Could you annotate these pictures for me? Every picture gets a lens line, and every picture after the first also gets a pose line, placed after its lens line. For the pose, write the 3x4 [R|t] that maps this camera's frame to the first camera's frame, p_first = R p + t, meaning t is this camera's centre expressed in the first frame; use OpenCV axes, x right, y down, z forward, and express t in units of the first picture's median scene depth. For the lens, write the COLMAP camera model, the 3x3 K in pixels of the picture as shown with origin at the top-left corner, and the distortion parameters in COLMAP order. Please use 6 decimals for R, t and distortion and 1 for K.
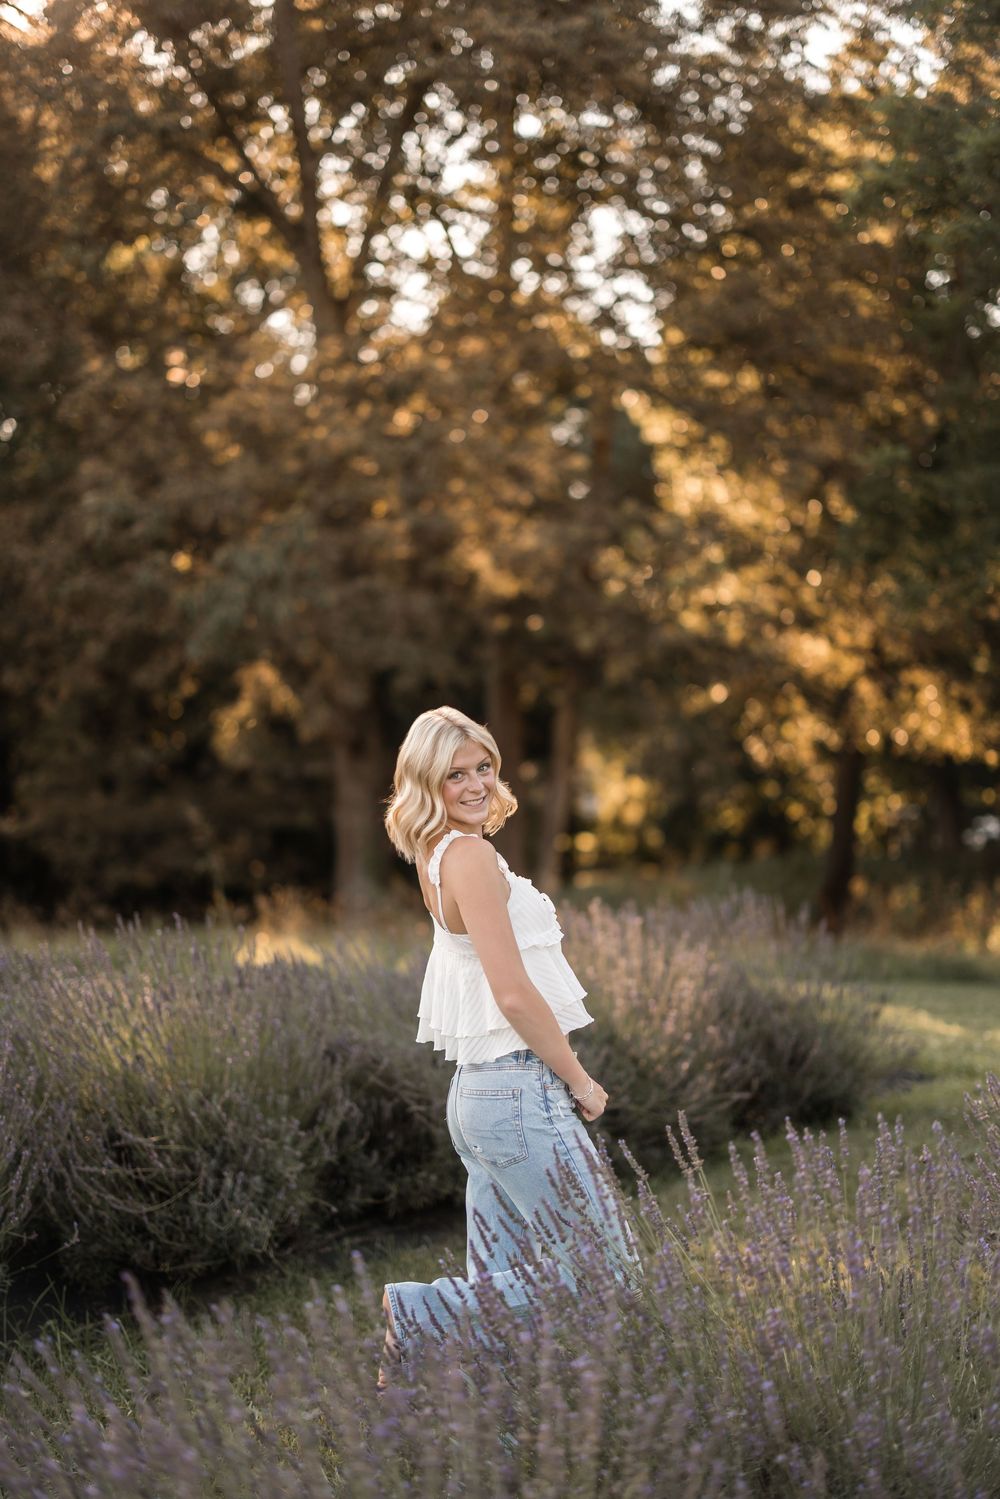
lens RADIAL K [[2171.6, 0, 500.0], [0, 2171.6, 749.5], [0, 0, 1]] dist [-0.005570, 0.075474]
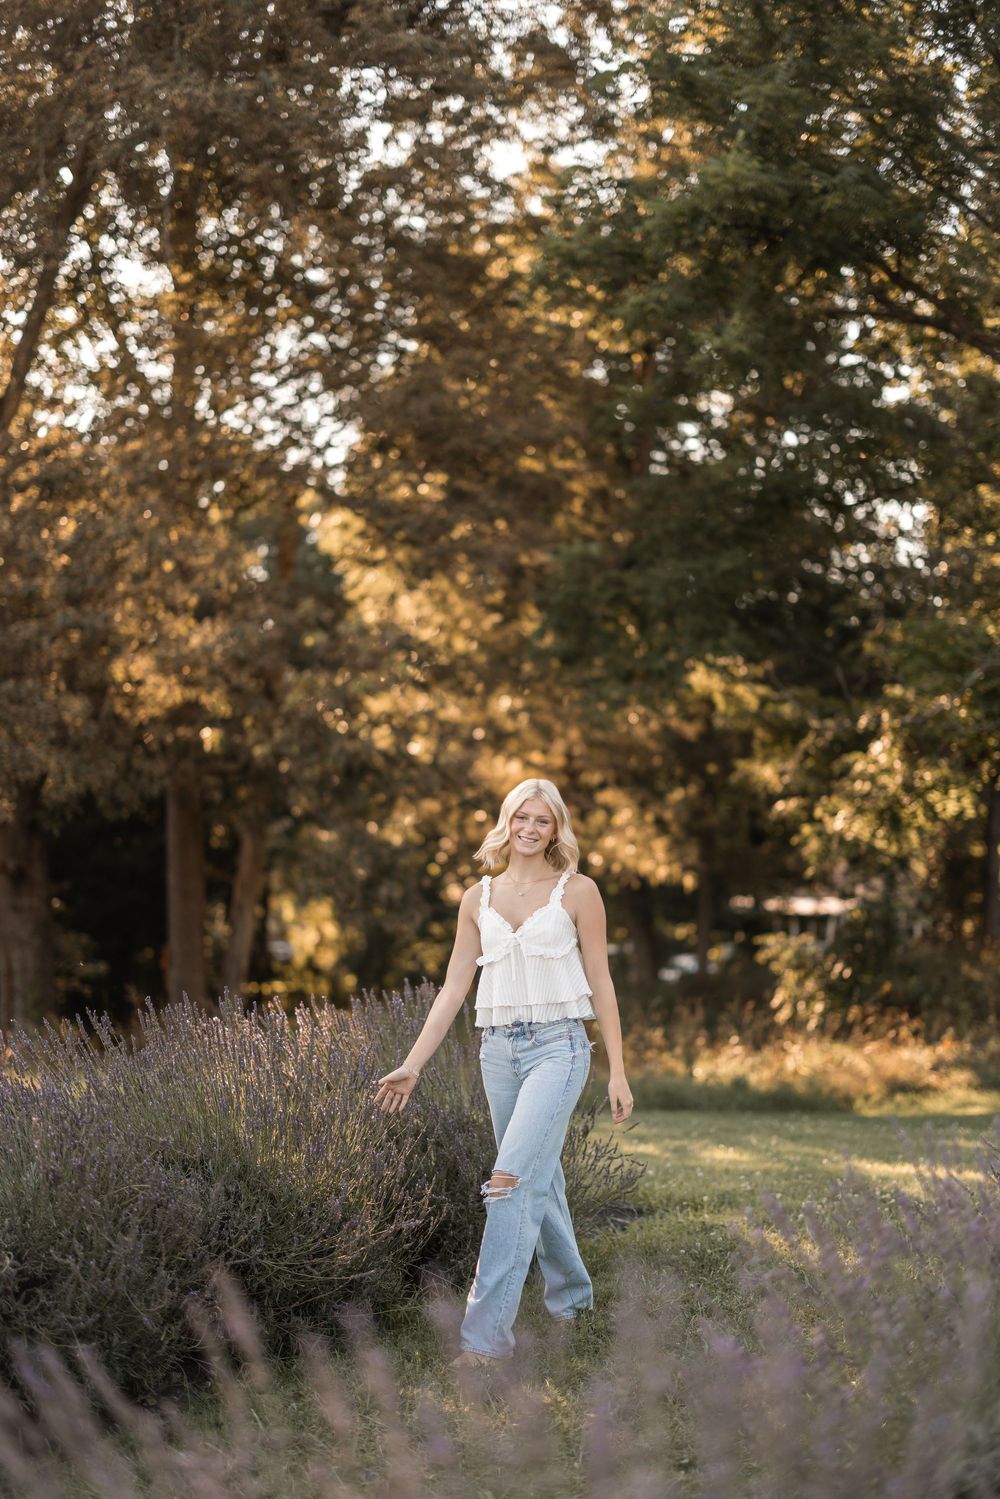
lens RADIAL K [[2171.6, 0, 500.0], [0, 2171.6, 749.5], [0, 0, 1]] dist [-0.005570, 0.075474]
pose [[0.990268, -0.004144, 0.139115, 0.010803], [0.013632, 0.997638, -0.067323, 0.011246], [-0.138508, 0.068564, 0.987985, 0.065236]]
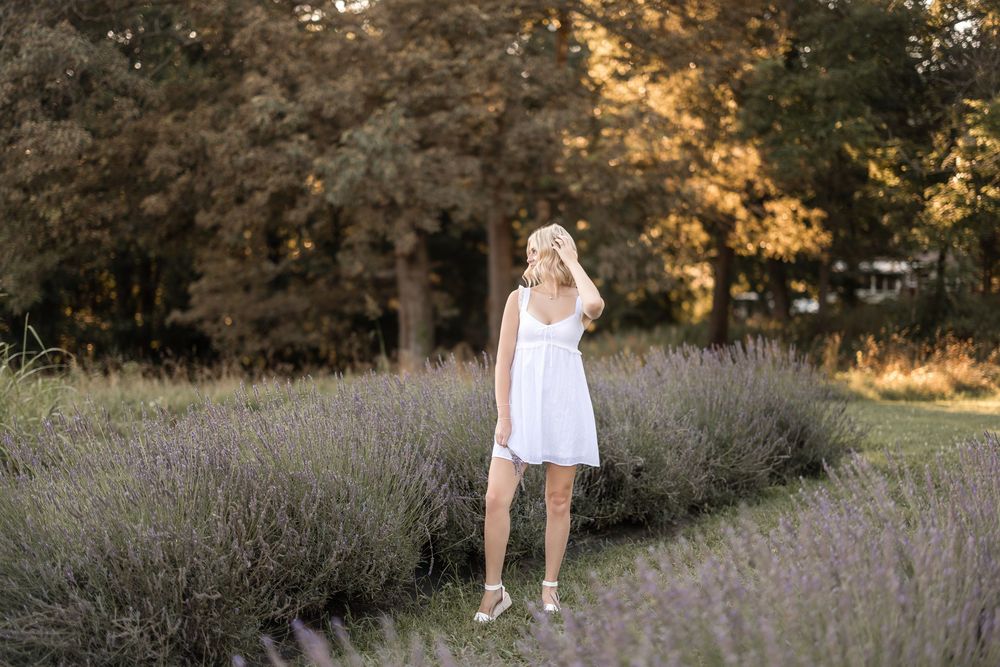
lens RADIAL K [[1448.7, 0, 500.0], [0, 1448.7, 333.5], [0, 0, 1]] dist [-0.005570, 0.075474]
pose [[0.999507, -0.019931, 0.024246, -0.035248], [0.018707, 0.998589, 0.049707, 0.001385], [-0.025202, -0.049229, 0.998470, -0.027054]]
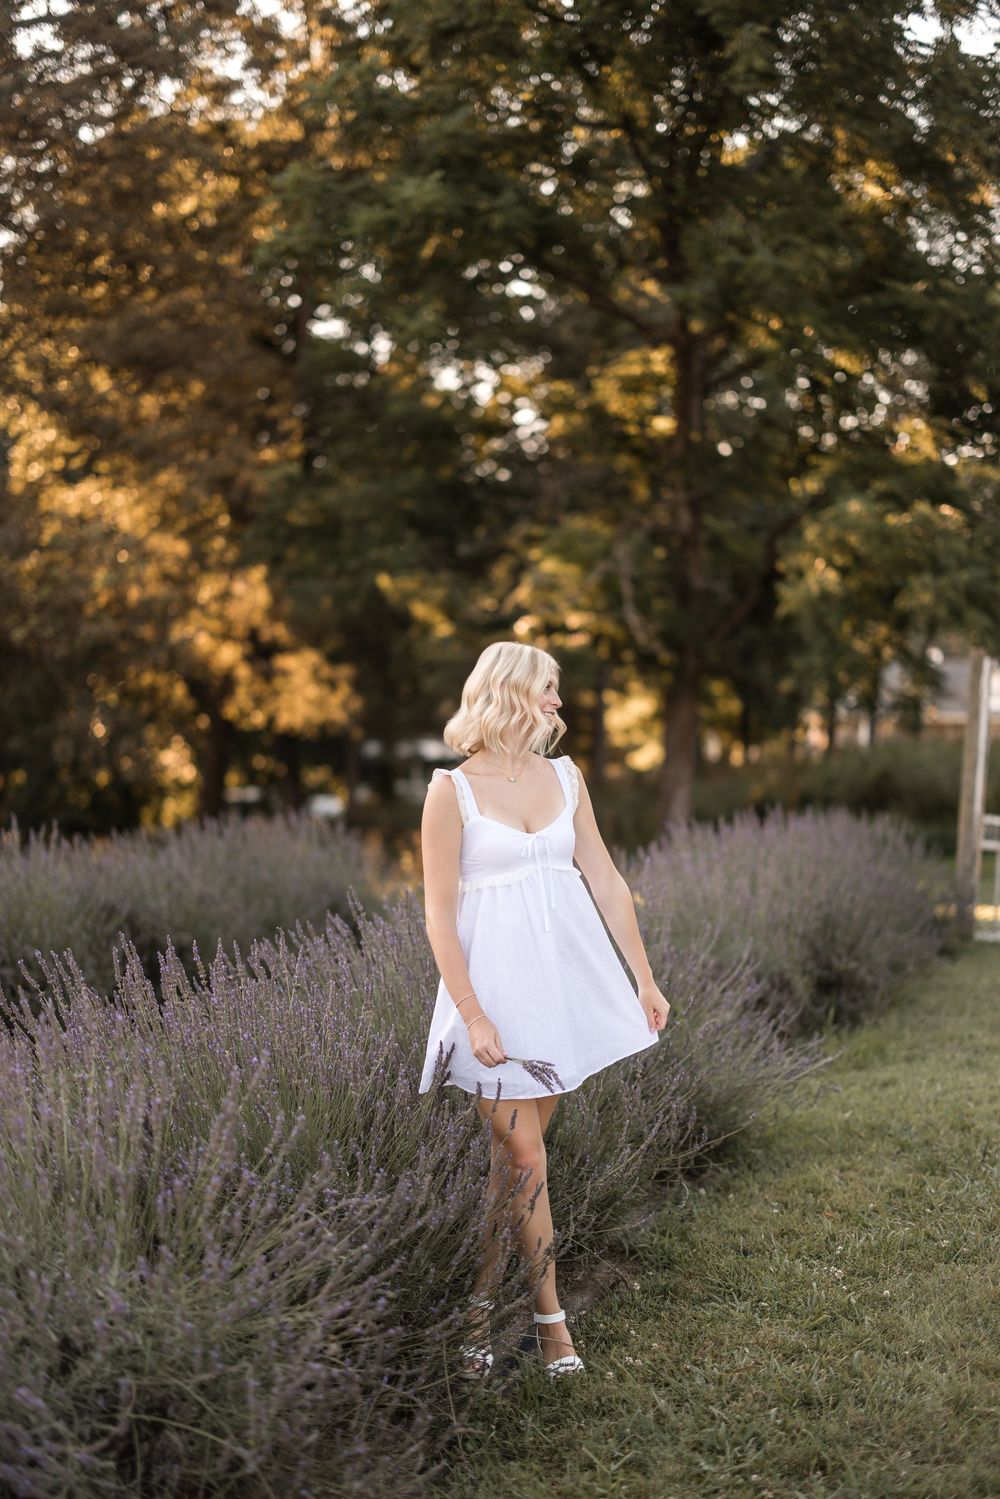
lens RADIAL K [[2171.6, 0, 500.0], [0, 2171.6, 749.5], [0, 0, 1]] dist [-0.005570, 0.075474]
pose [[0.950652, -0.034715, 0.308310, -0.063460], [0.033155, 0.999397, 0.010301, 0.004556], [-0.308482, 0.000429, 0.951230, -0.123820]]
